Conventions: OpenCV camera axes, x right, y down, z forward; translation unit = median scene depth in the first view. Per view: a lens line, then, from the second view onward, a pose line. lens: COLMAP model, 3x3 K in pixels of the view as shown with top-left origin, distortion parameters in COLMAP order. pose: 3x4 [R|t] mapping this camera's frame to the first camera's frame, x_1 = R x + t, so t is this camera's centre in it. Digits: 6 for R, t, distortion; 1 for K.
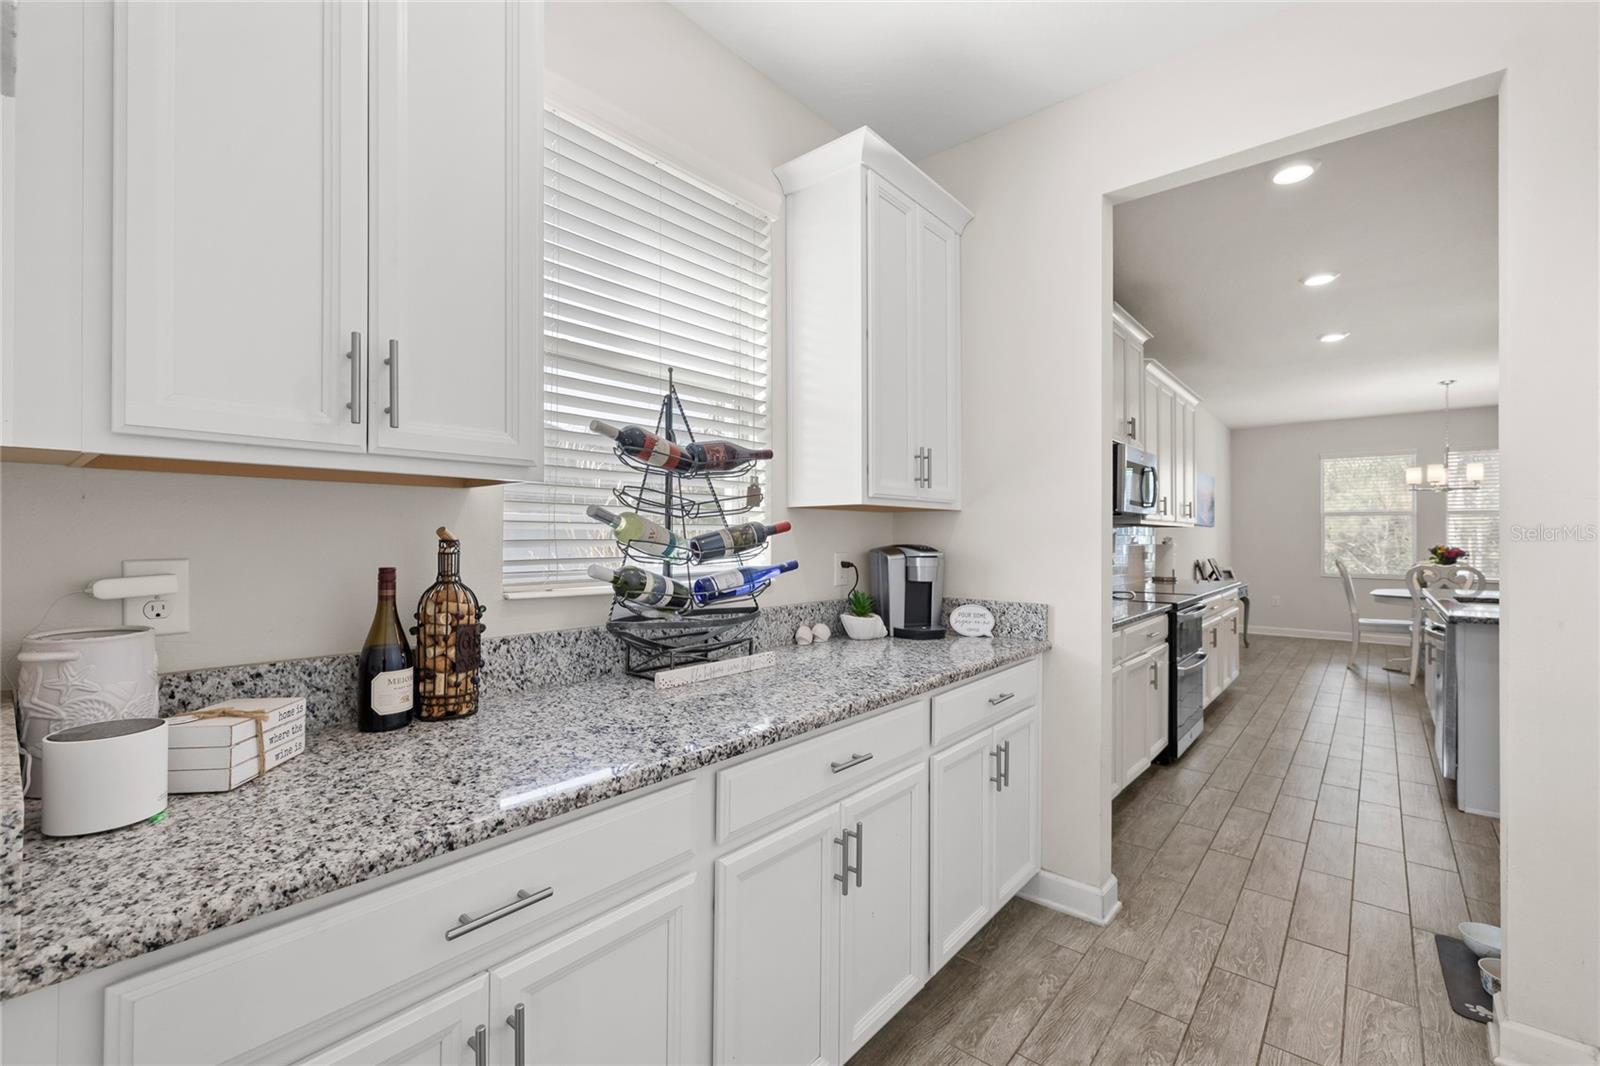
lens RADIAL K [[687.6, 0, 794.2], [0, 687.6, 538.2], [0, 0, 1]] dist [-0.000544, -0.000260]
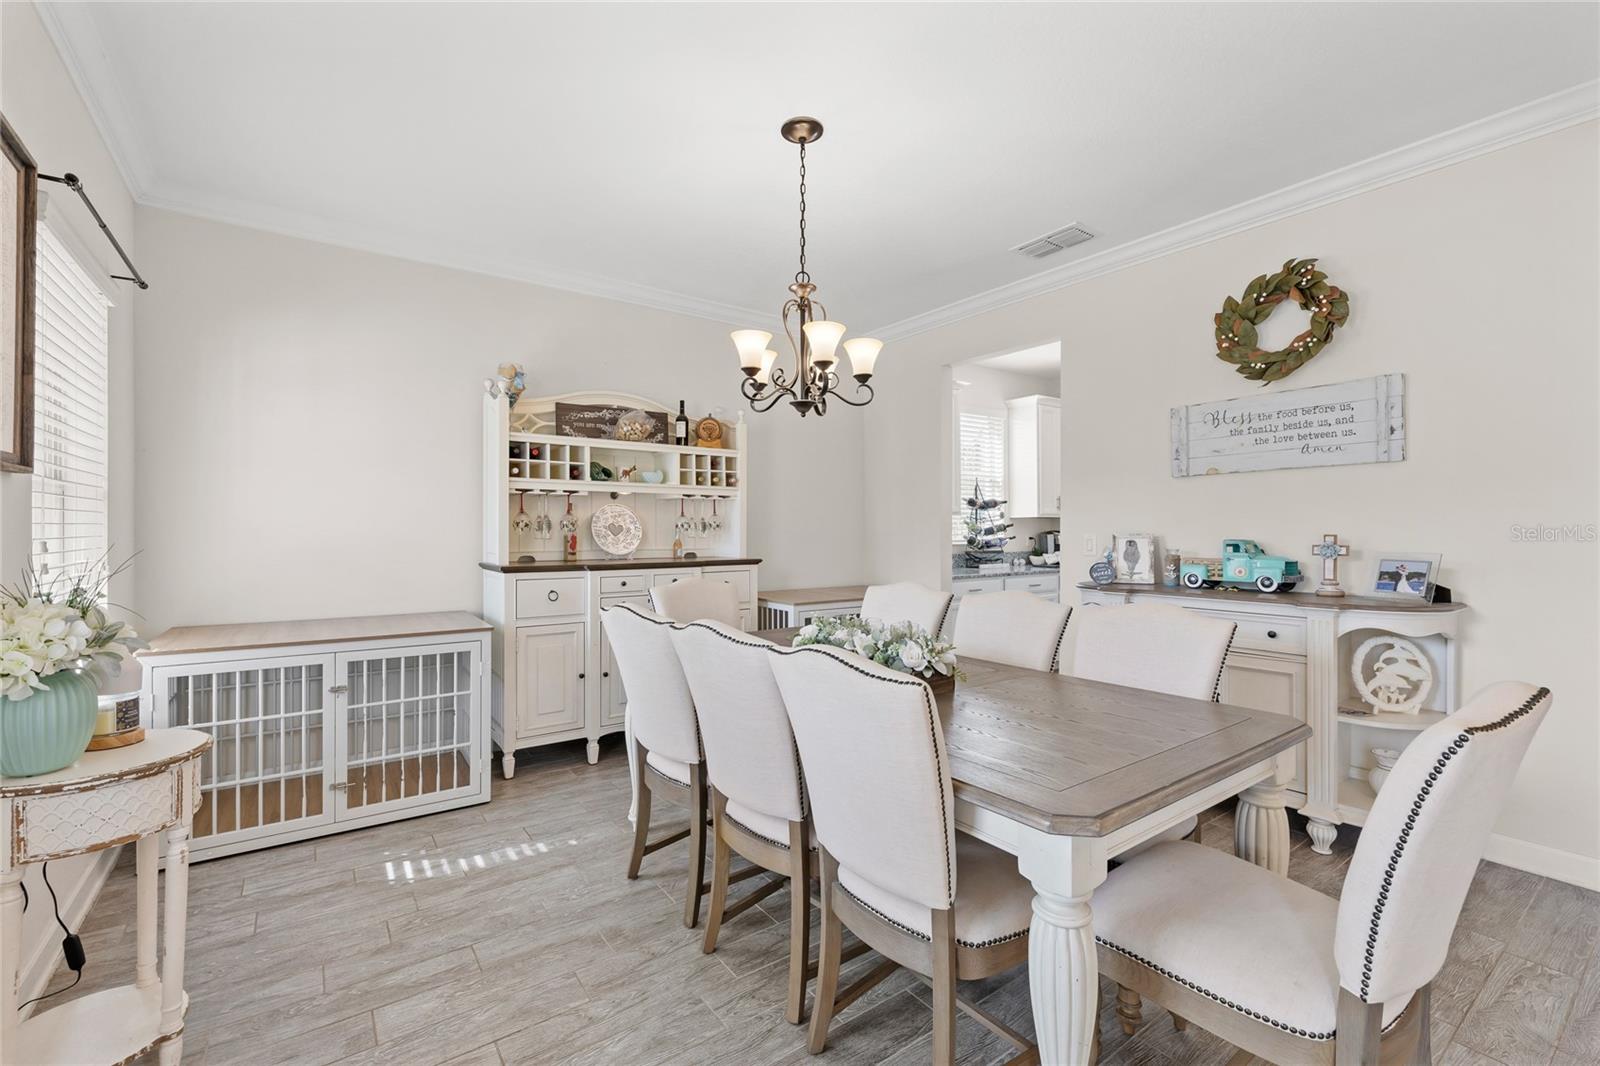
lens RADIAL K [[687.6, 0, 794.2], [0, 687.6, 538.2], [0, 0, 1]] dist [-0.000544, -0.000260]
pose [[0.971657, -0.004468, -0.236354, -0.245814], [0.006237, 0.999958, 0.006739, 0.017396], [0.236314, -0.008022, 0.971644, -2.384527]]
